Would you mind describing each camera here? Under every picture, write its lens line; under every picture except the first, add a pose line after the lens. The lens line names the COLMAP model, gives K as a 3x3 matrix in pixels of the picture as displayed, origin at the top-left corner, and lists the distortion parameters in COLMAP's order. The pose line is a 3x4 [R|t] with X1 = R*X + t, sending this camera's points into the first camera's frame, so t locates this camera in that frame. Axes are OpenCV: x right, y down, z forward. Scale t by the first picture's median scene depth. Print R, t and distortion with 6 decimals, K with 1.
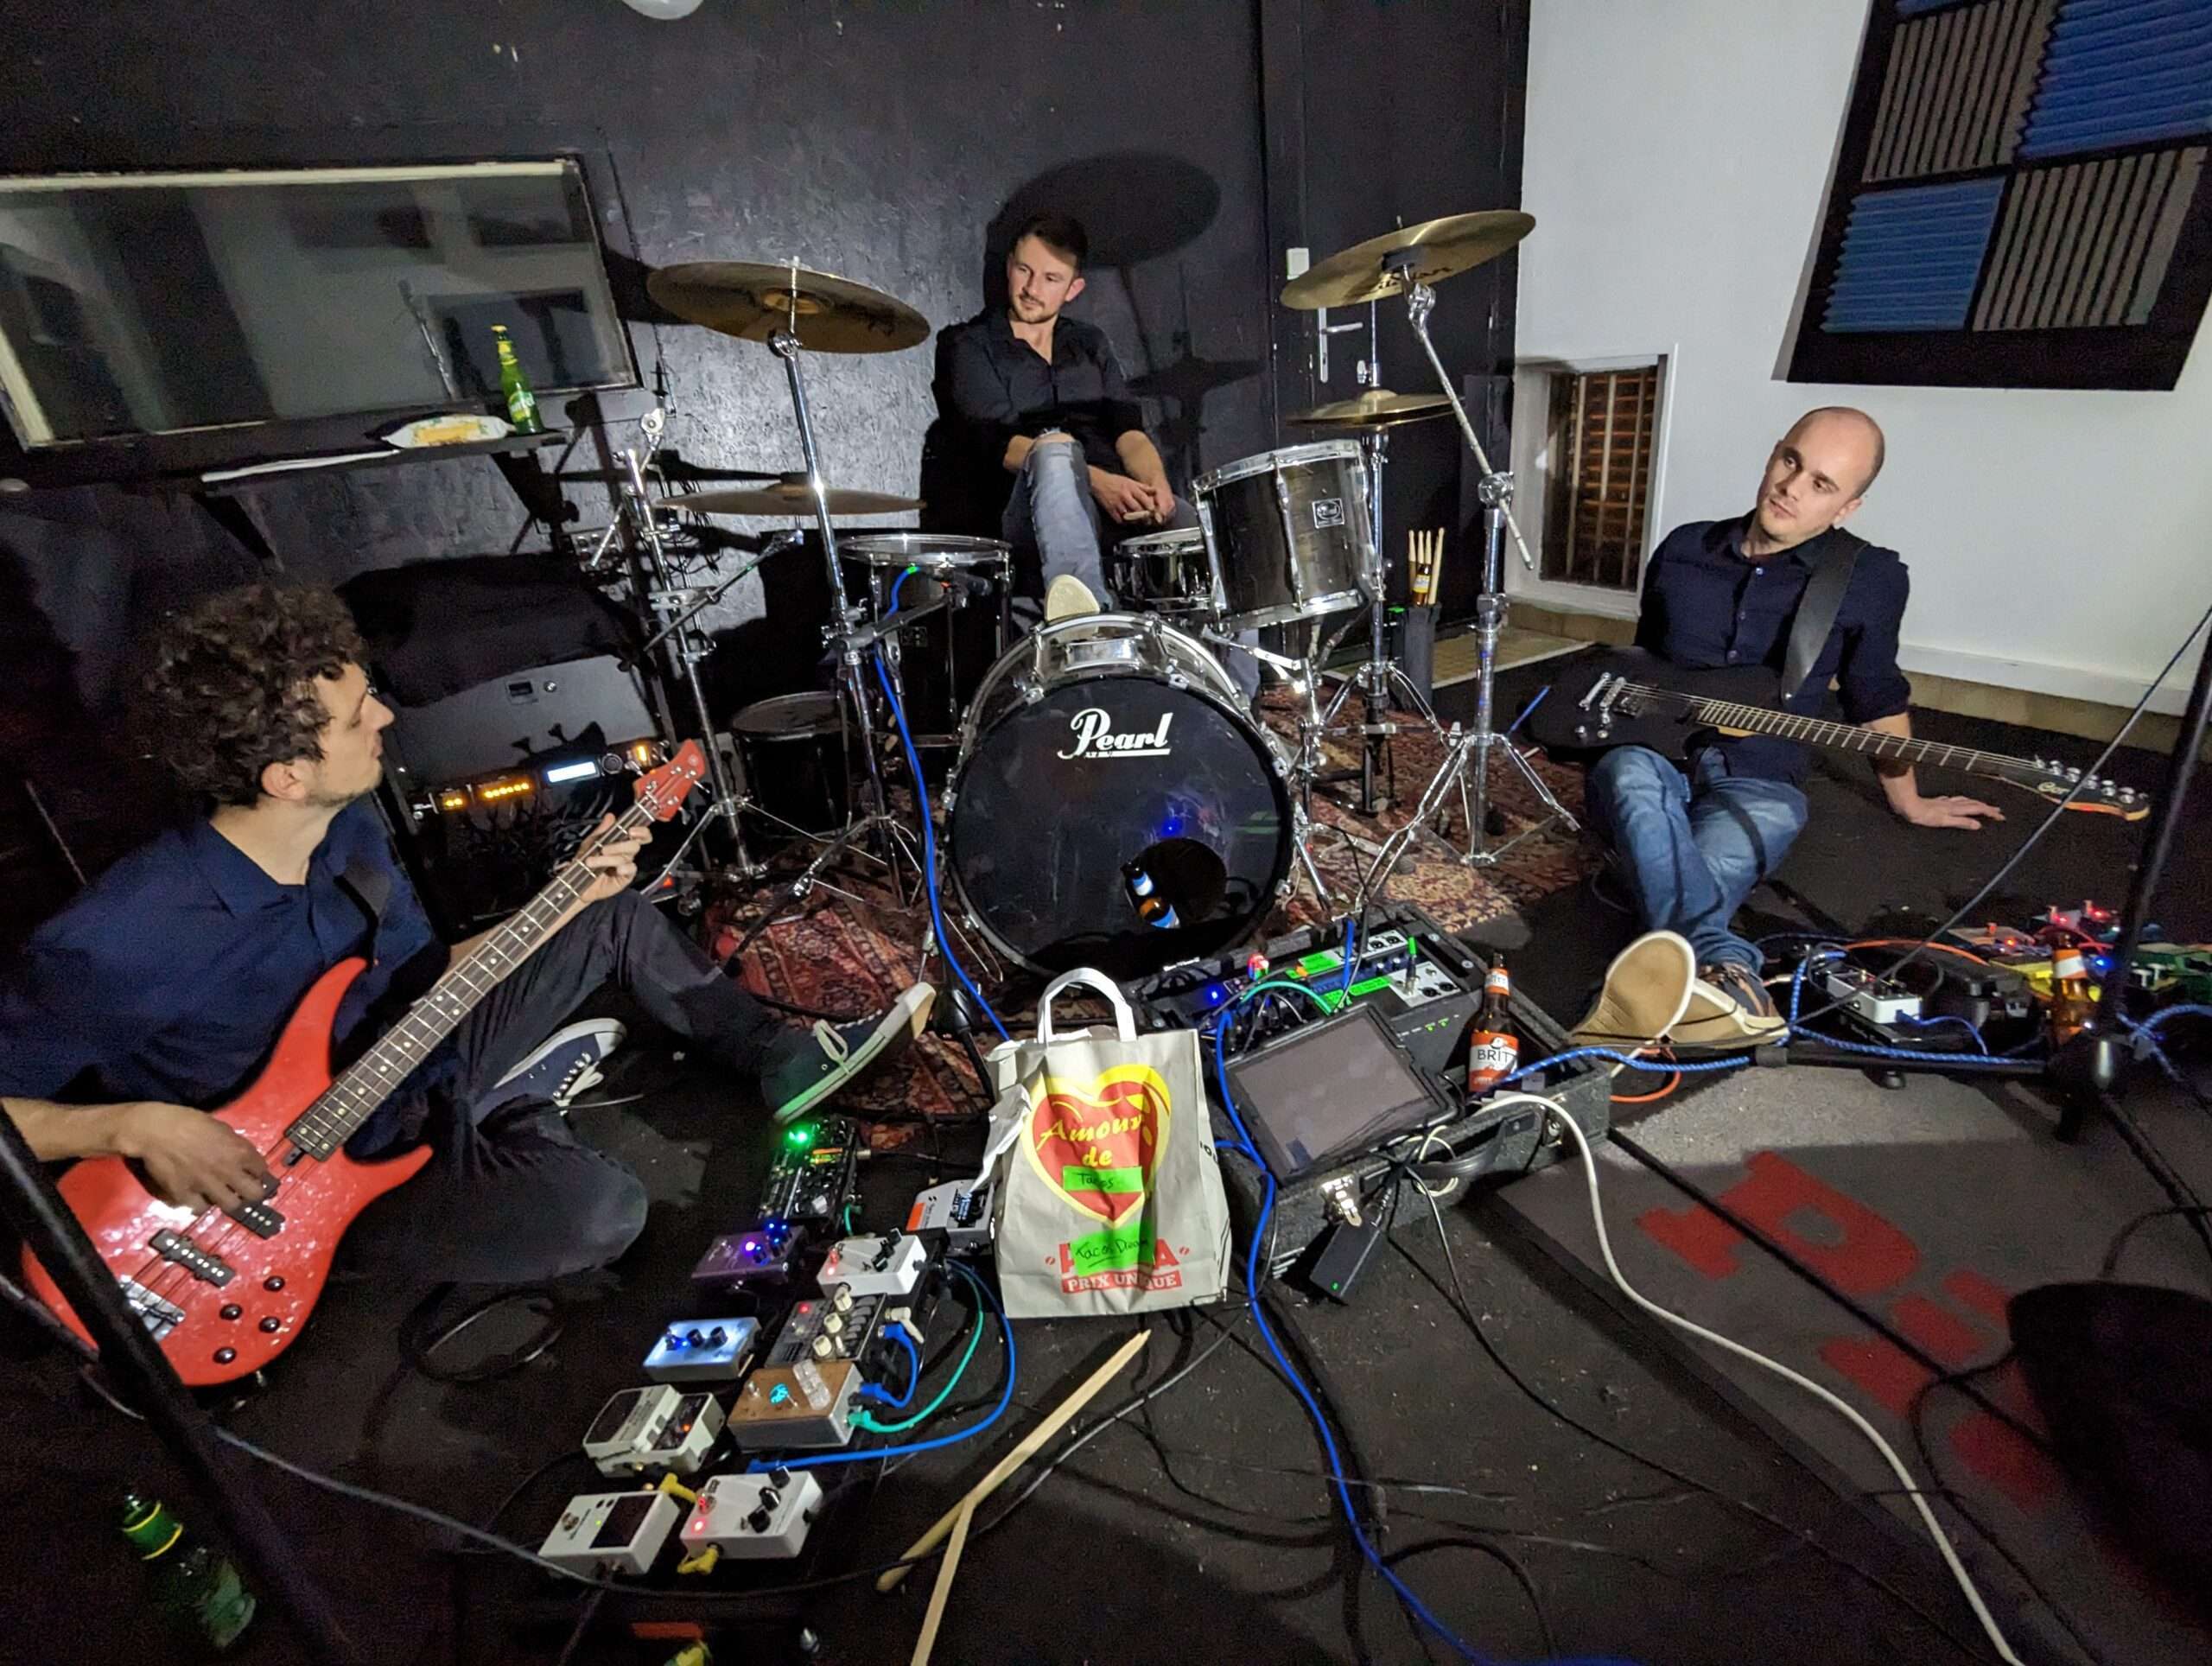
lens RADIAL K [[1007.2, 0, 1100.7], [0, 1007.2, 833.6], [0, 0, 1]] dist [-0.005080, -0.000131]
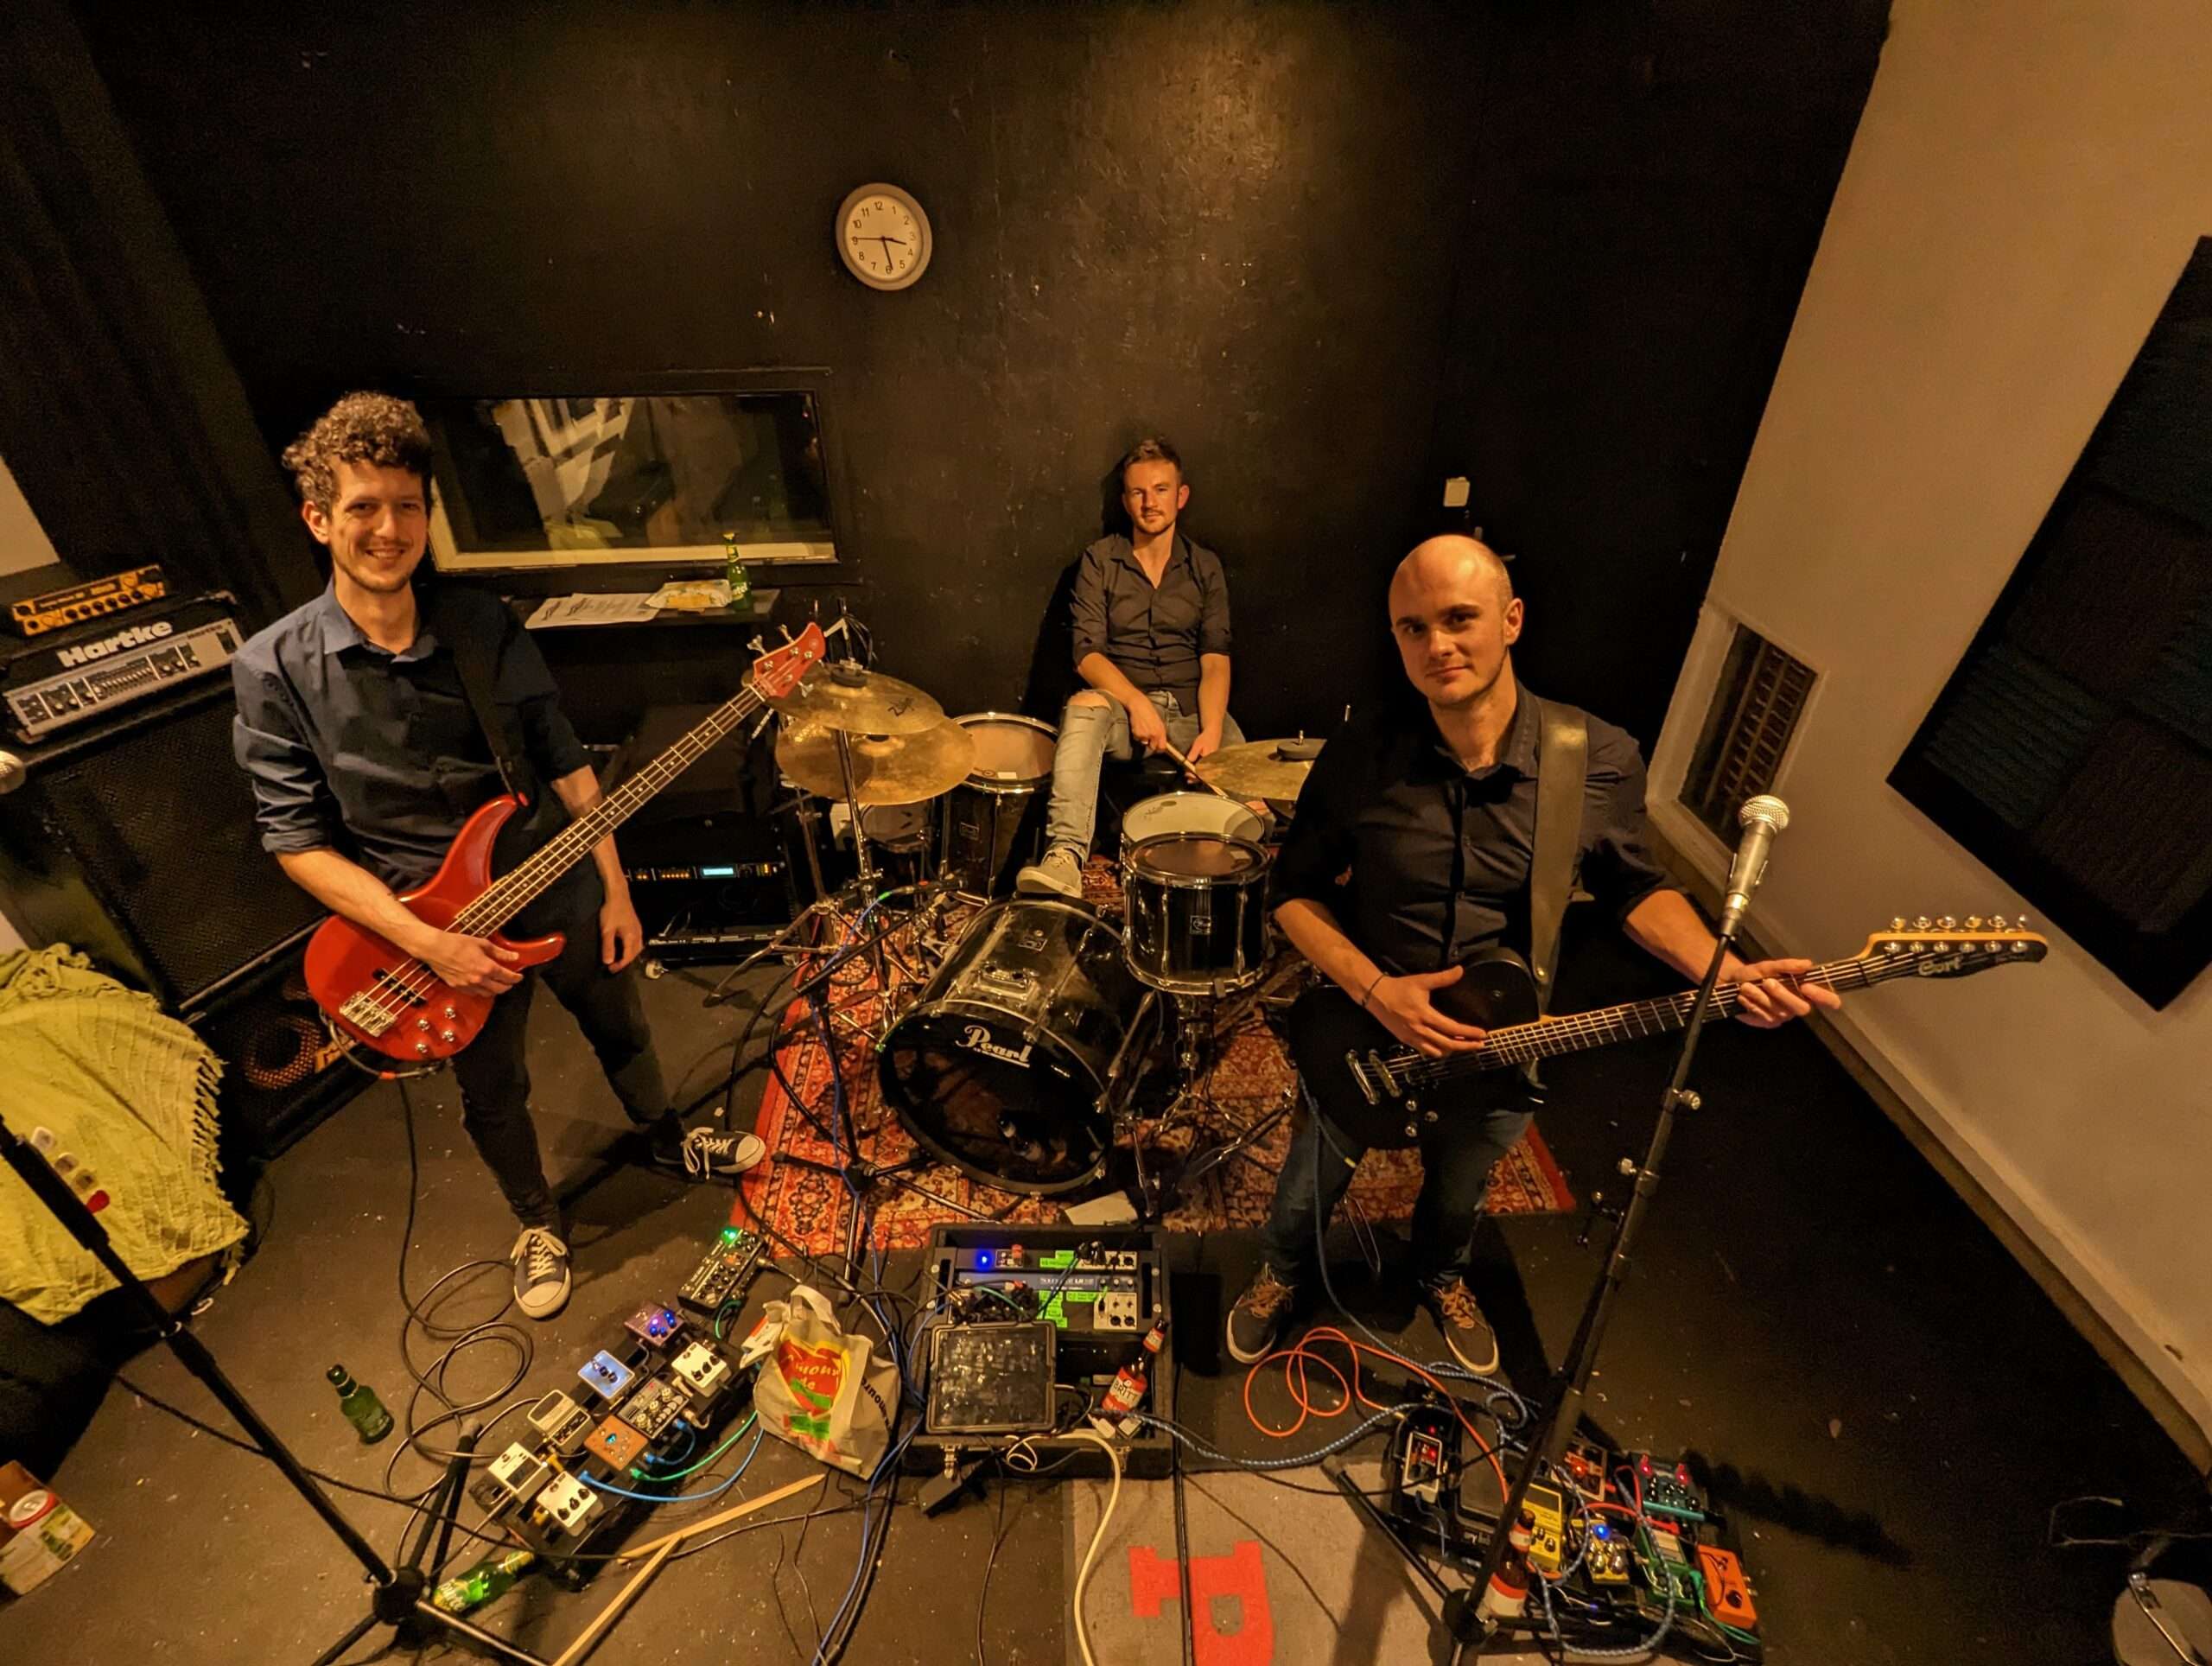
lens RADIAL K [[1007.2, 0, 1098.5], [0, 1007.2, 837.4], [0, 0, 1]] dist [-0.005080, -0.000131]
pose [[0.923501, 0.286060, -0.255567, 0.421573], [-0.235860, 0.948871, 0.209796, -0.695417], [0.302515, -0.133469, 0.943754, -0.225991]]
